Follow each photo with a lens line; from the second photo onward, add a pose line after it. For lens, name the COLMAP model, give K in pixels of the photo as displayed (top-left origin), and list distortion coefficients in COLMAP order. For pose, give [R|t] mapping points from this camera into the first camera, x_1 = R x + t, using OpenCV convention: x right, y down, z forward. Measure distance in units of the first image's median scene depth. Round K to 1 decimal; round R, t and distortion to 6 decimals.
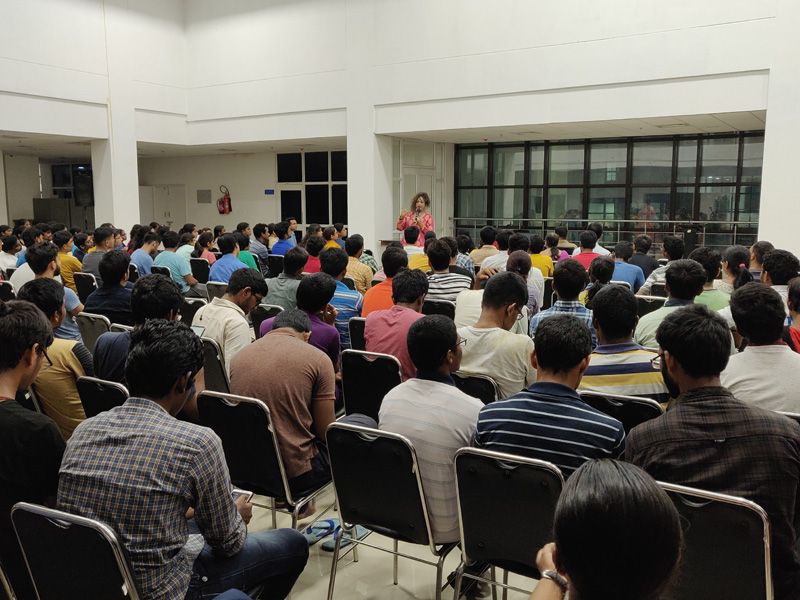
lens RADIAL K [[725.0, 0, 400.0], [0, 725.0, 300.0], [0, 0, 1]] dist [0.001000, 0.000382]
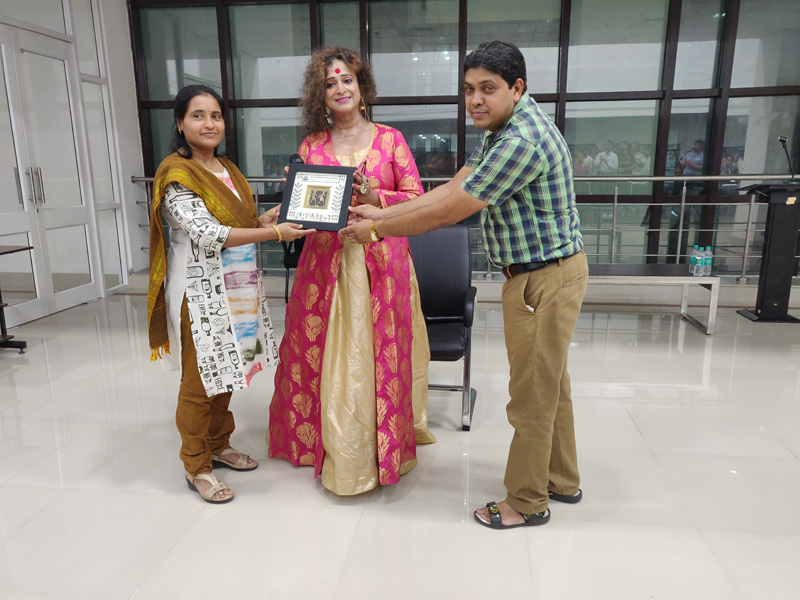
lens RADIAL K [[588.4, 0, 400.0], [0, 588.4, 300.0], [0, 0, 1]] dist [0.001113, 0.001034]
pose [[0.900705, -0.100873, 0.422559, 0.060268], [0.066901, 0.993273, 0.094512, -0.072647], [-0.429250, -0.056858, 0.901394, 0.678740]]
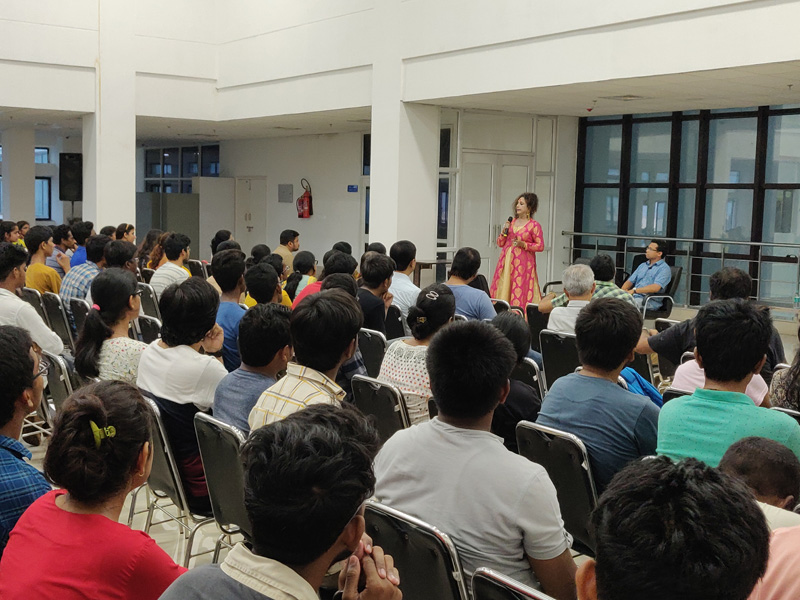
lens RADIAL K [[1079.5, 0, 400.0], [0, 1079.5, 300.0], [0, 0, 1]] dist [0.014455, 0.003092]
pose [[0.917326, 0.060855, -0.393458, 0.331390], [-0.081461, 0.996031, -0.035869, -0.011496], [0.389713, 0.064955, 0.918643, 0.092505]]
